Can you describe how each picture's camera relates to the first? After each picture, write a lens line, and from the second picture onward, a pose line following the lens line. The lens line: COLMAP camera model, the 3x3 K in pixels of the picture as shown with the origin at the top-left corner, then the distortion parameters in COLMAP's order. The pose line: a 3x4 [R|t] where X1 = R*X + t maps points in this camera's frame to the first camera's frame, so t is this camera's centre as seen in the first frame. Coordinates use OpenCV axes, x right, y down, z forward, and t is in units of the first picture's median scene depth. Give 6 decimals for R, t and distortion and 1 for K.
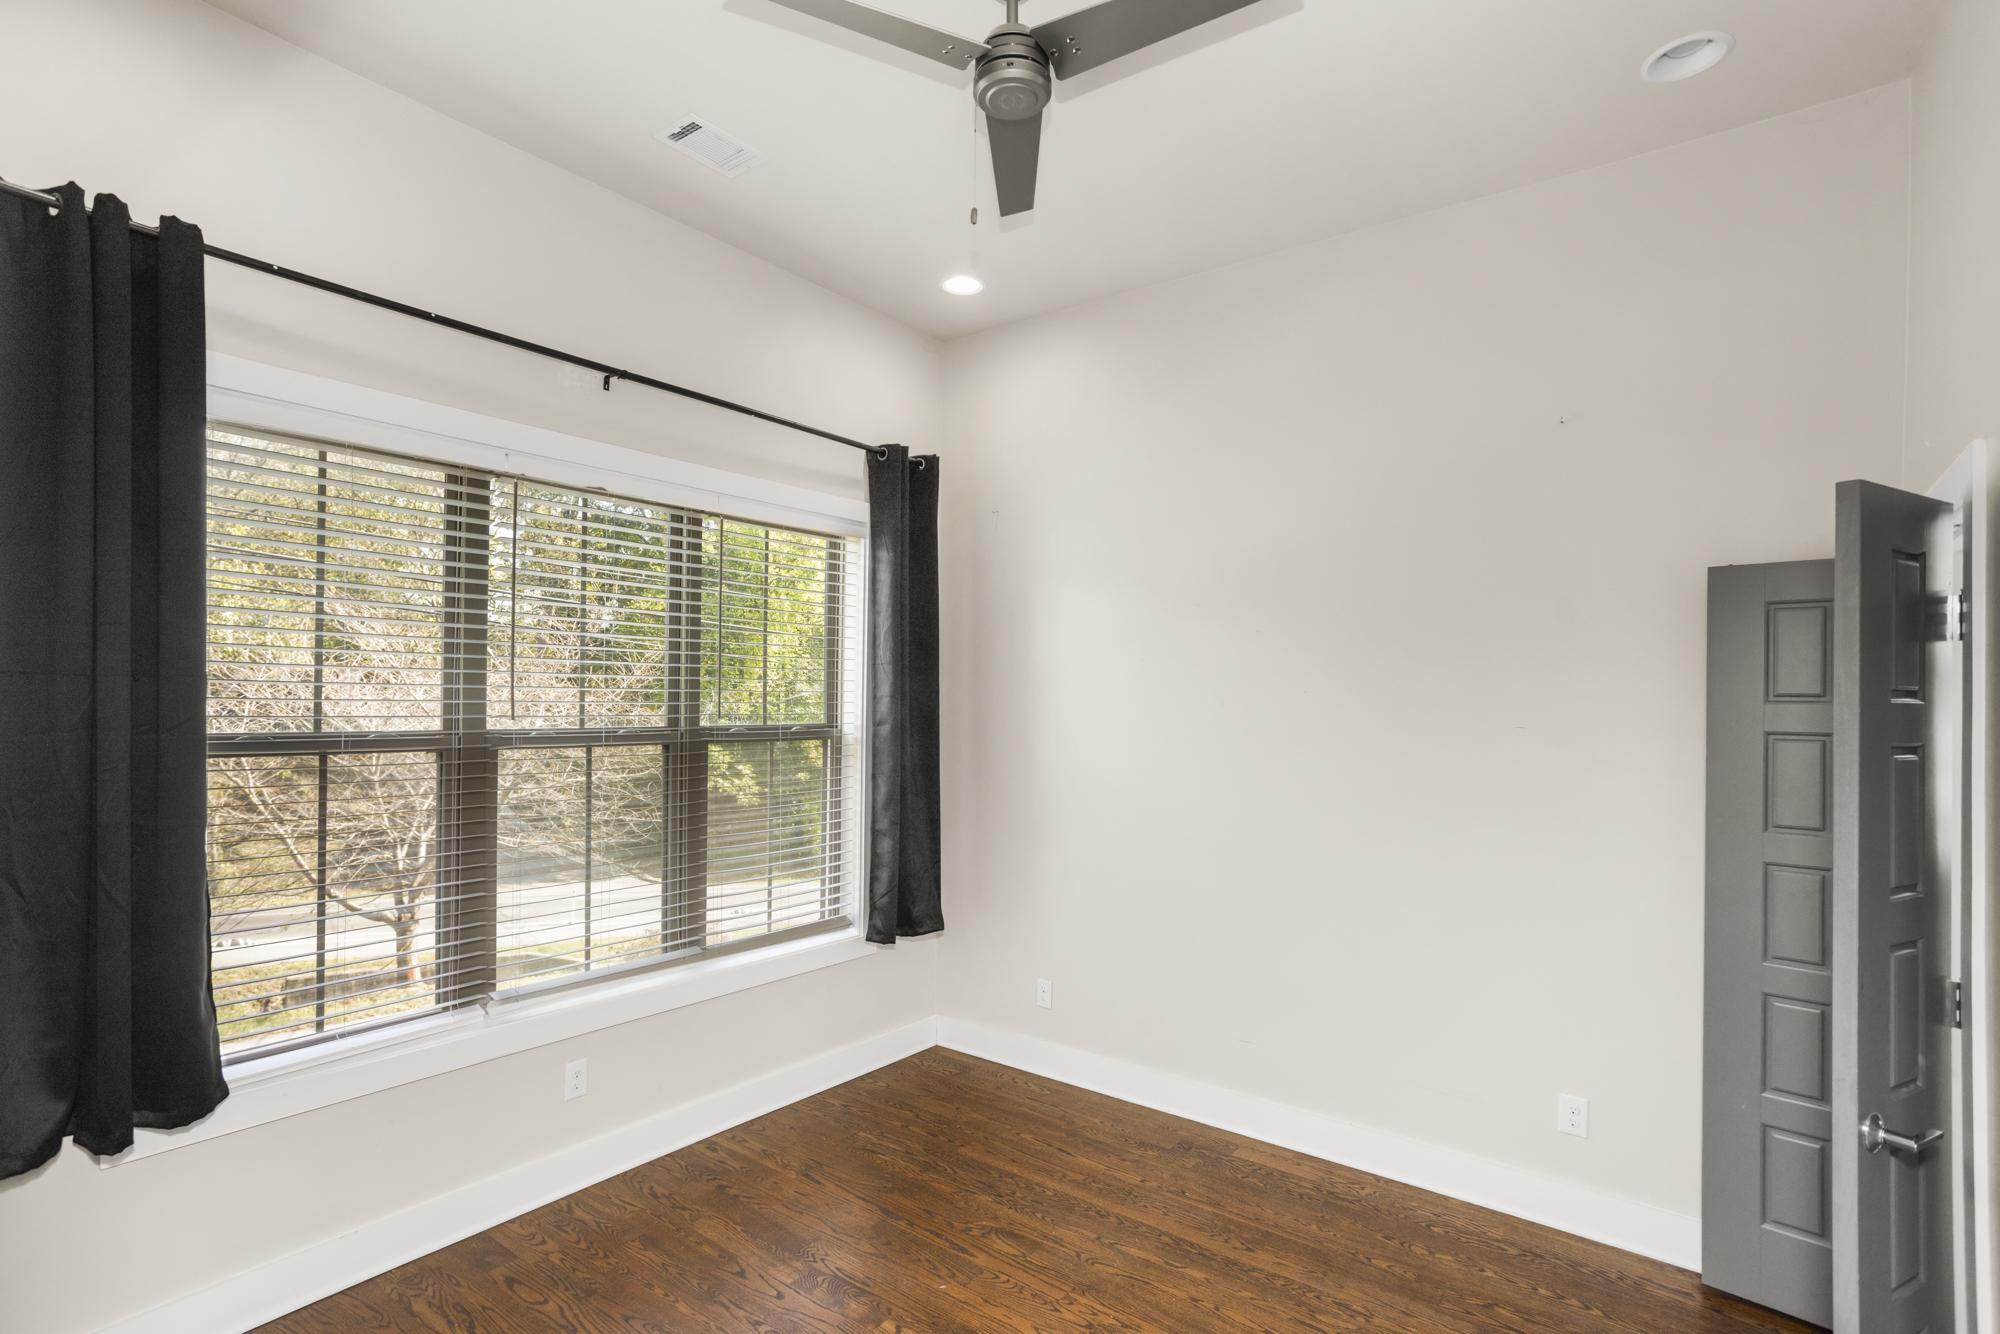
lens RADIAL K [[1034.9, 0, 1000.0], [0, 1034.9, 708.5], [0, 0, 1]] dist [0.107930, 0.000209]
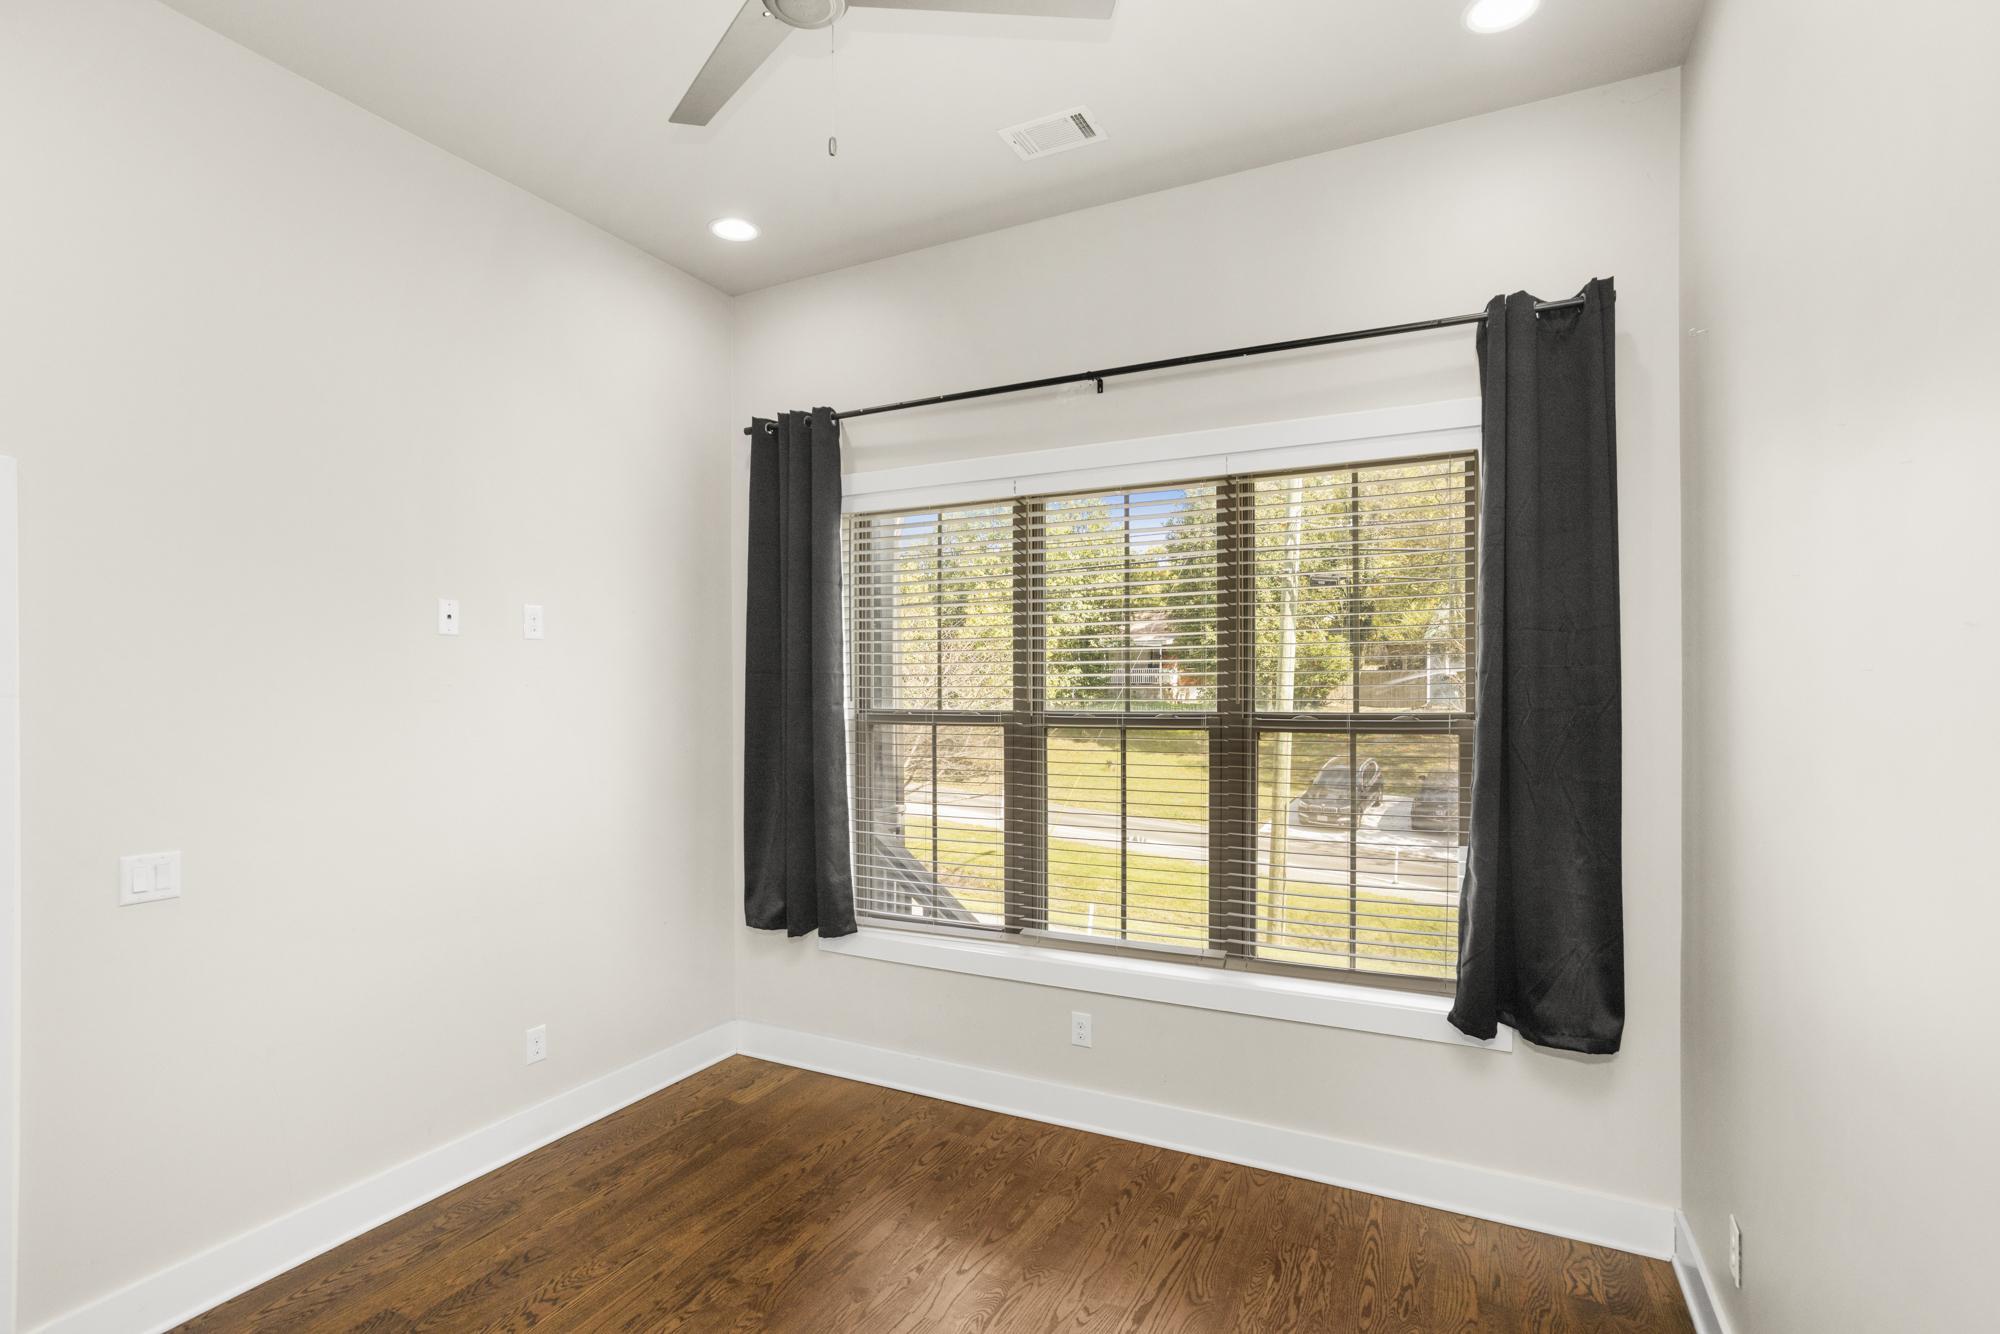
lens RADIAL K [[985.3, 0, 999.9], [0, 985.3, 691.4], [0, 0, 1]] dist [-0.001819, 0.000114]
pose [[0.187807, -0.003949, -0.982198, 0.599333], [-0.000200, 0.999992, -0.004059, 0.003119], [0.982206, 0.000959, 0.187804, 0.738747]]
